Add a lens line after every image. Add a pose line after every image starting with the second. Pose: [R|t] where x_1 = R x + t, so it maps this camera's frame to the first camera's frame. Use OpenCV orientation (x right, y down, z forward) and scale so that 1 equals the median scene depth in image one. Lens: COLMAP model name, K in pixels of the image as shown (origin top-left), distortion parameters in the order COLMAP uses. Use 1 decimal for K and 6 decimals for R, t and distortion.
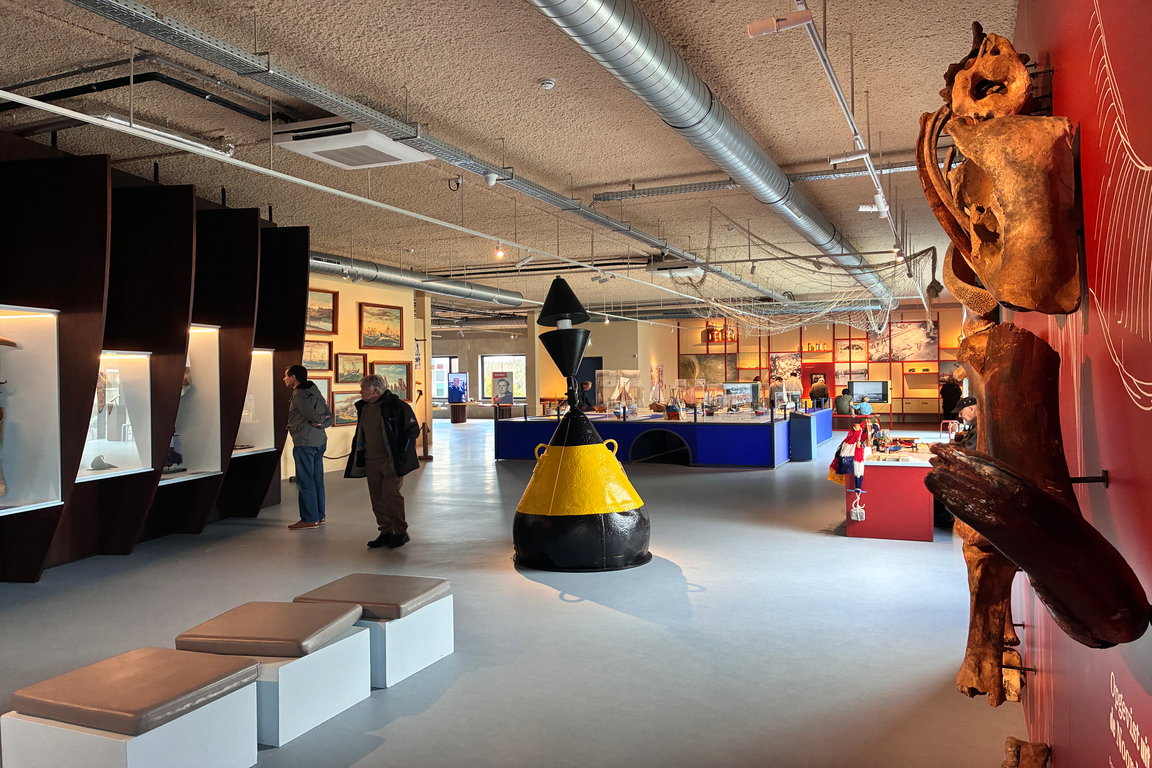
lens RADIAL K [[877.9, 0, 576.0], [0, 877.9, 384.0], [0, 0, 1]] dist [0.004757, -0.001006]
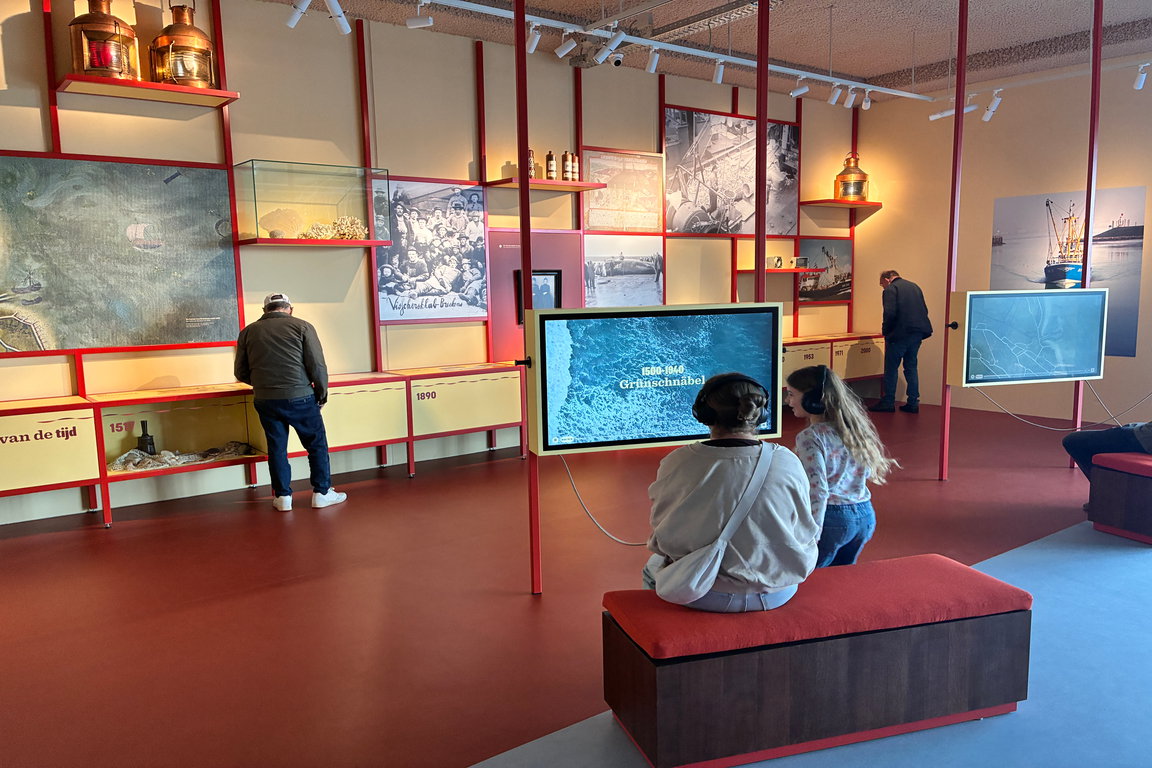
lens RADIAL K [[877.9, 0, 576.0], [0, 877.9, 384.0], [0, 0, 1]] dist [0.004757, -0.001006]
pose [[0.488526, -0.098857, 0.866931, 0.045058], [0.014307, 0.994335, 0.105323, -0.005495], [-0.872432, -0.039050, 0.487173, 0.860095]]
